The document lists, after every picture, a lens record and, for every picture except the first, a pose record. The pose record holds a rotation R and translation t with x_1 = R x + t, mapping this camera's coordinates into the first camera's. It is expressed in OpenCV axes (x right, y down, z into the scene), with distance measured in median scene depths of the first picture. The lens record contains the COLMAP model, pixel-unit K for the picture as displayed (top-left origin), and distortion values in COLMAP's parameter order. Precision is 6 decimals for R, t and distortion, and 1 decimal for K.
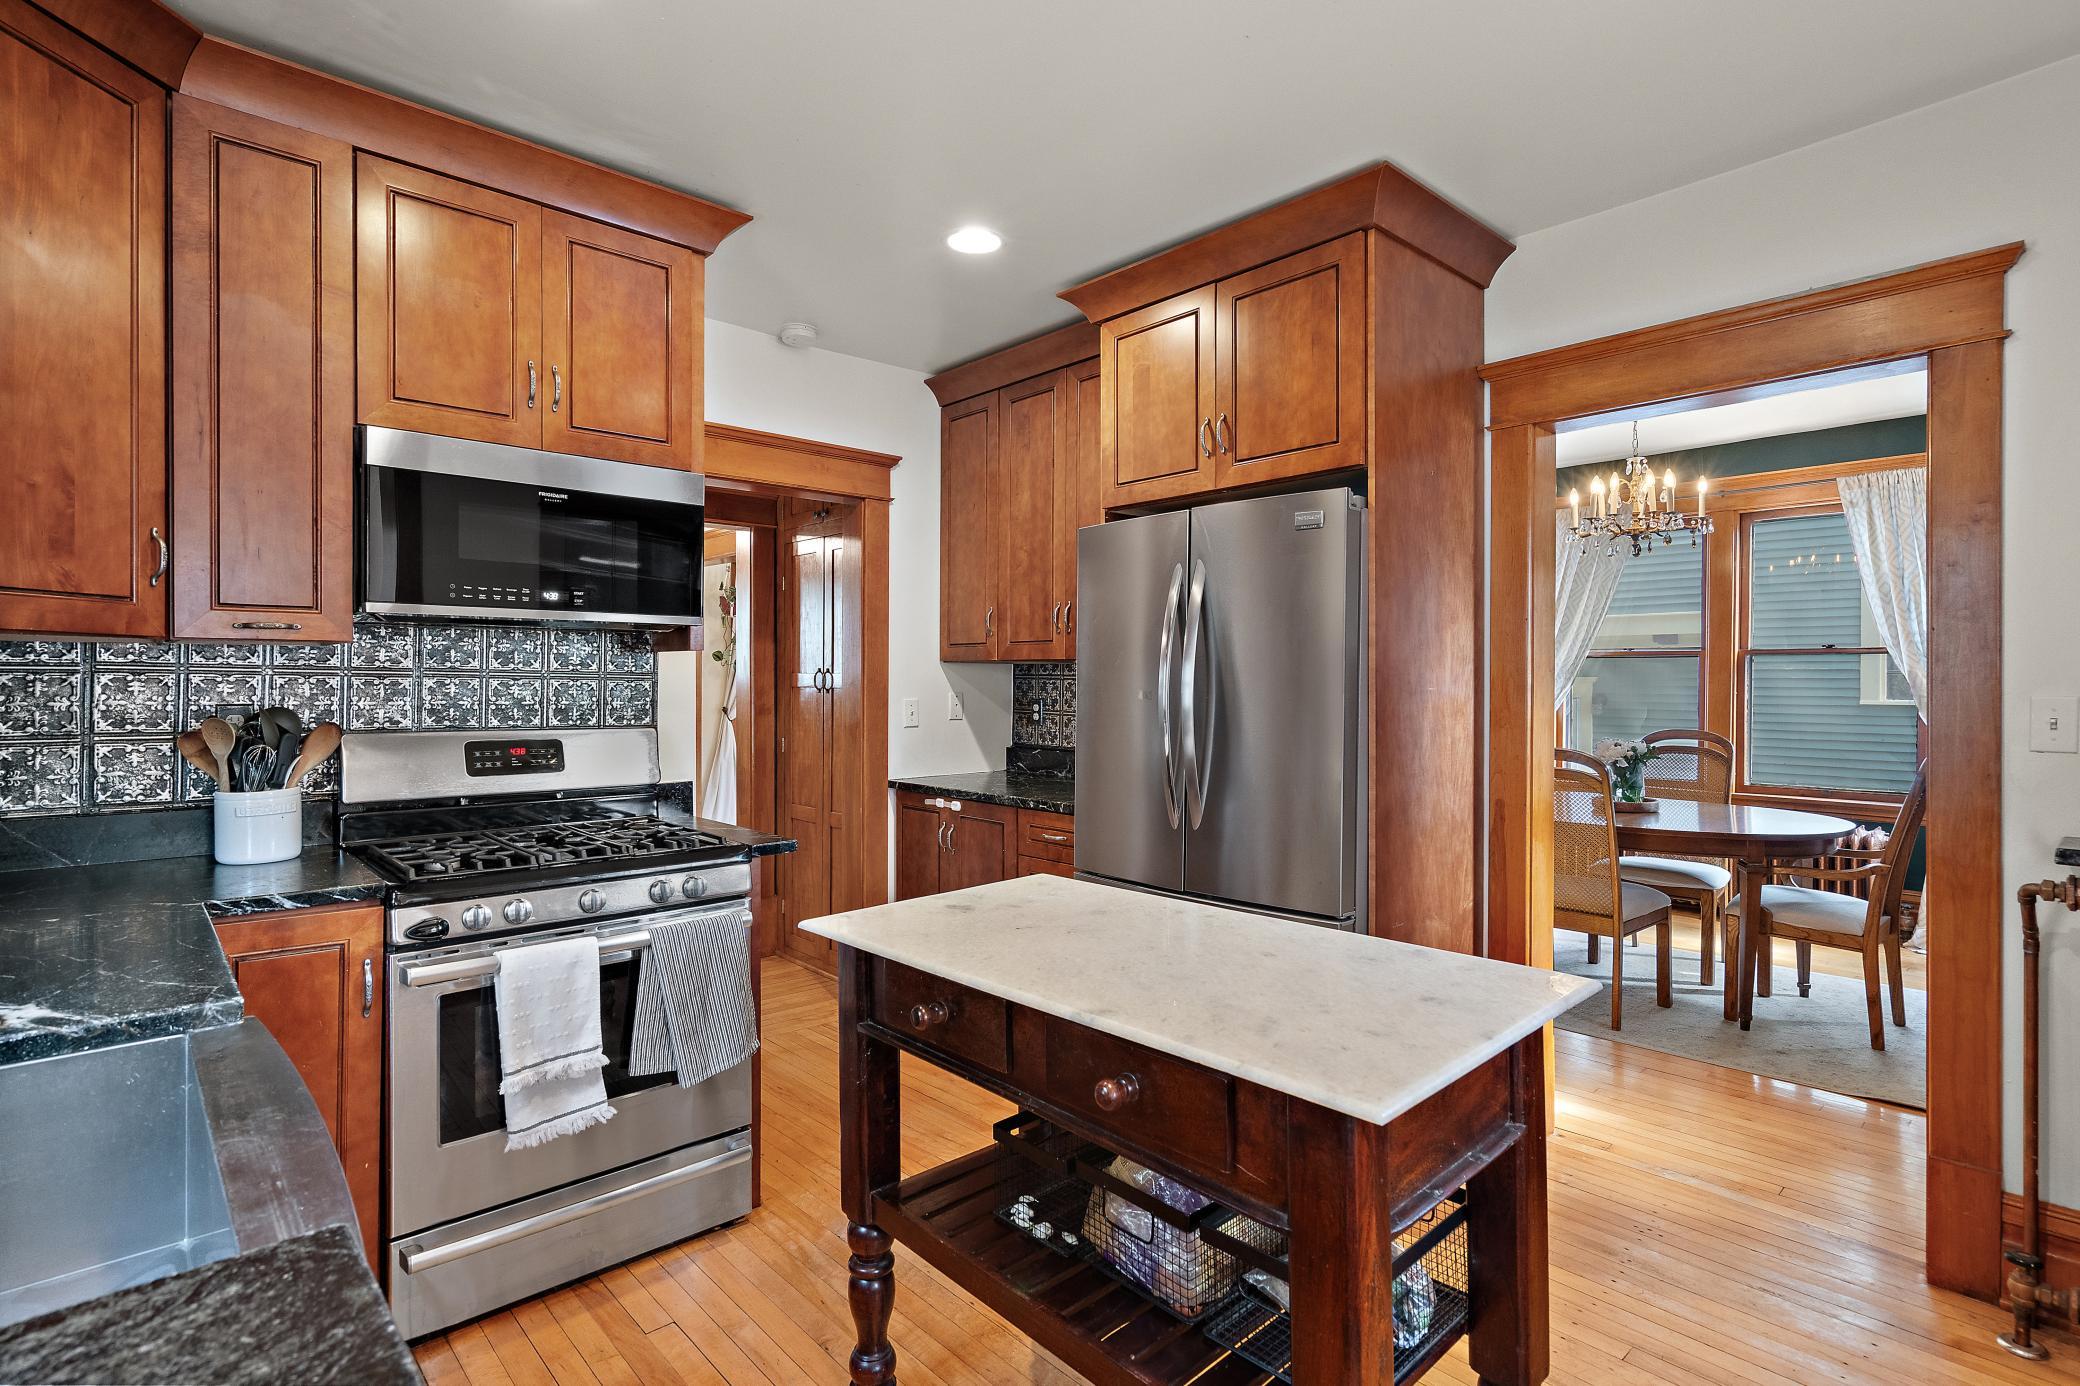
lens RADIAL K [[976.9, 0, 1041.8], [0, 976.9, 689.2], [0, 0, 1]] dist [-0.003002, 0.001362]
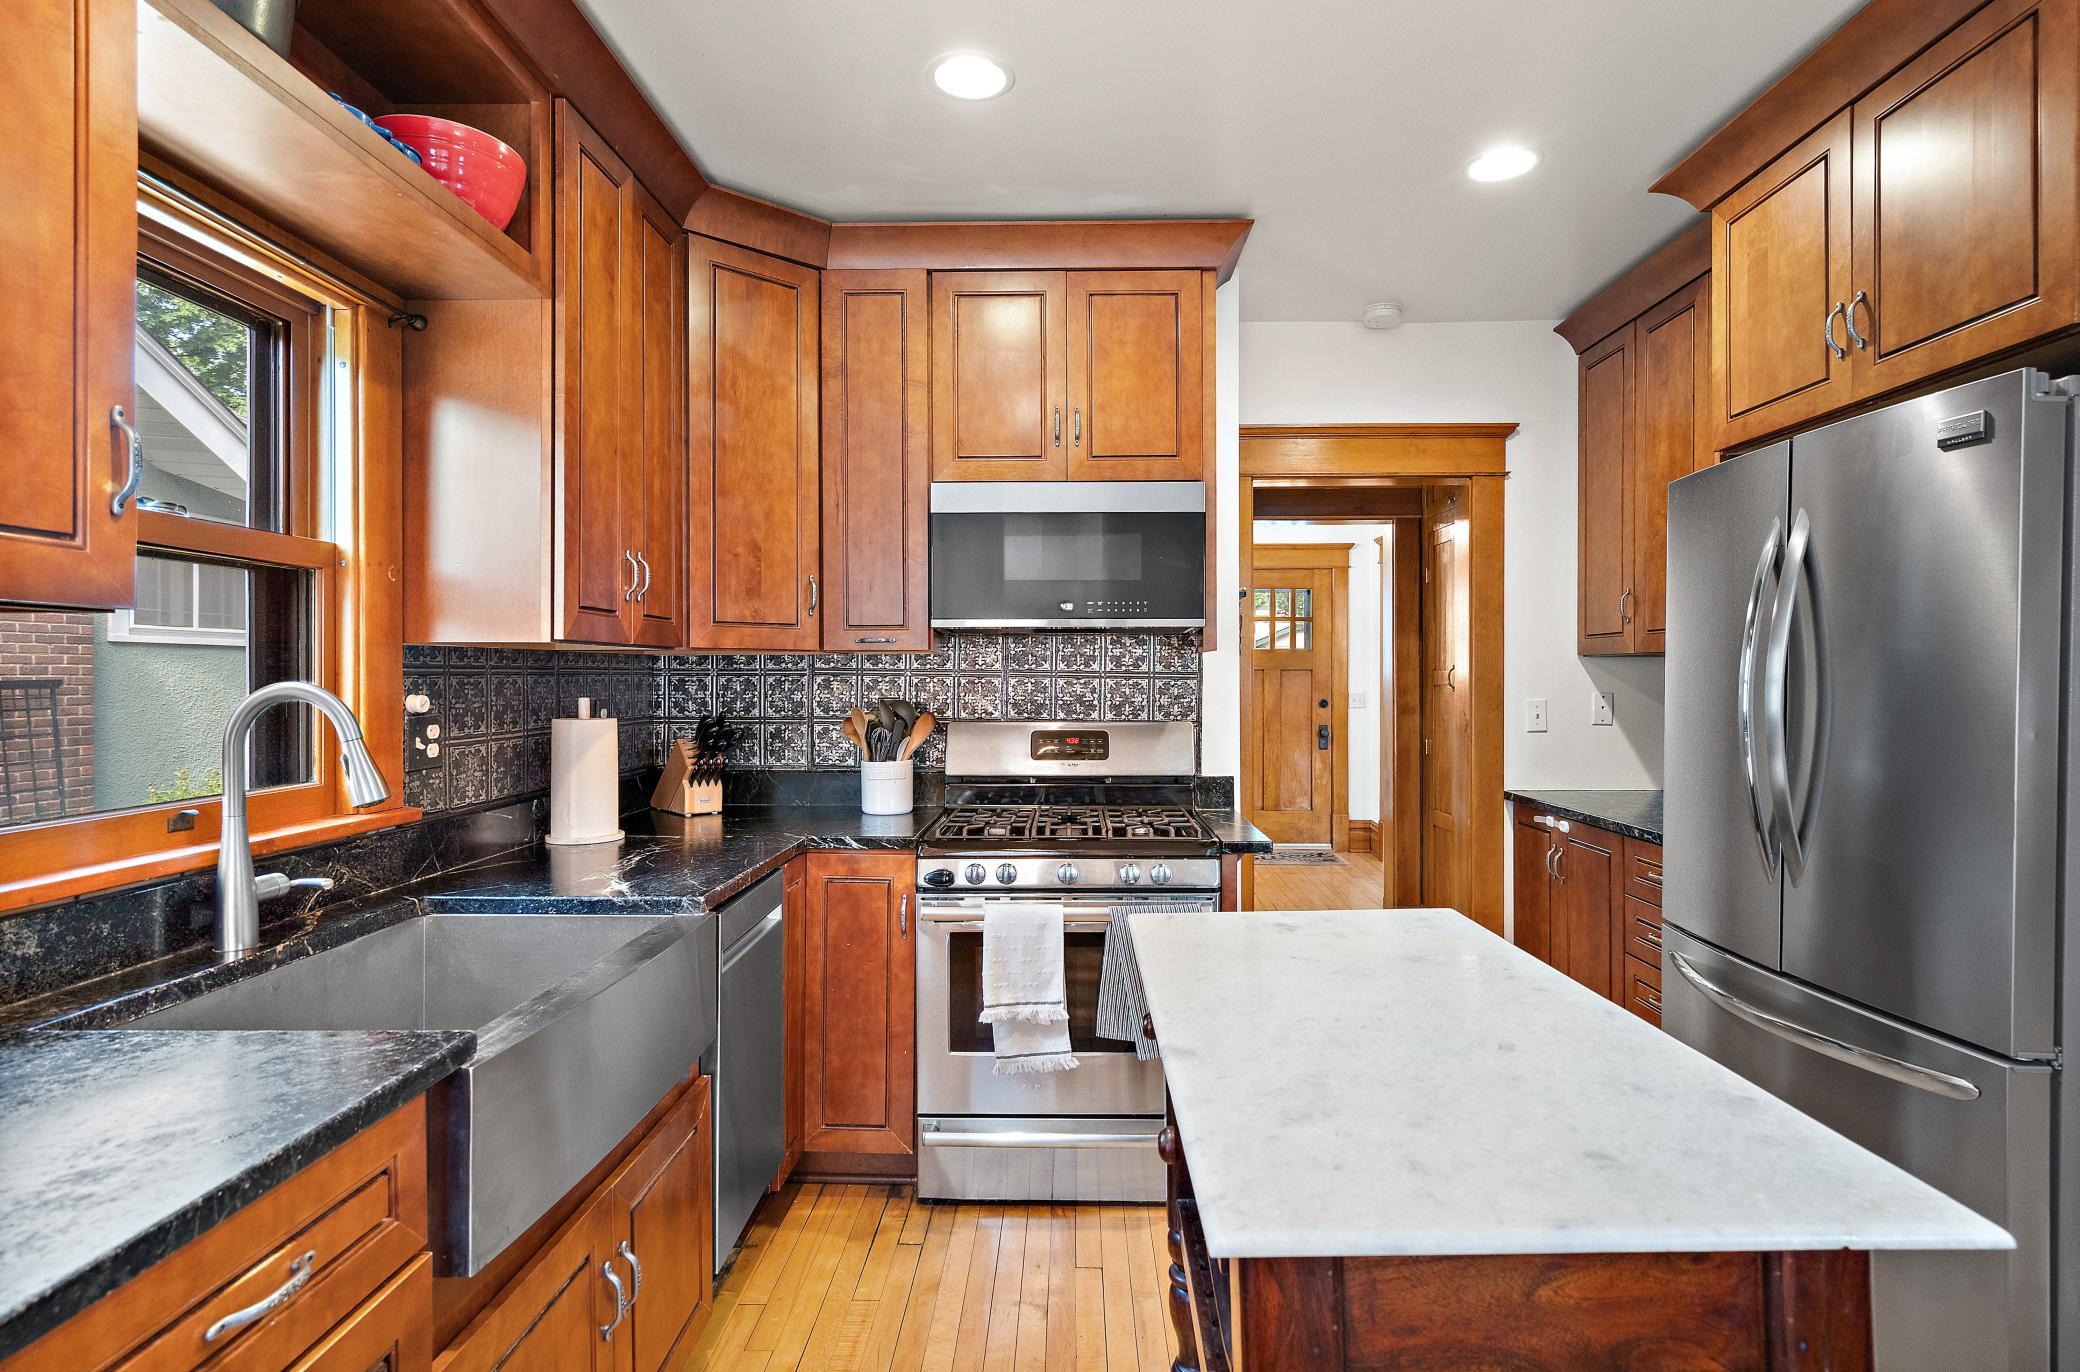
lens RADIAL K [[988.3, 0, 1040.0], [0, 988.3, 686.0], [0, 0, 1]] dist [-0.003539, 0.000550]
pose [[0.743634, 0.002141, -0.668584, 0.255220], [-0.002661, 0.999996, 0.000243, -0.001986], [0.668582, 0.001598, 0.743637, 0.108598]]
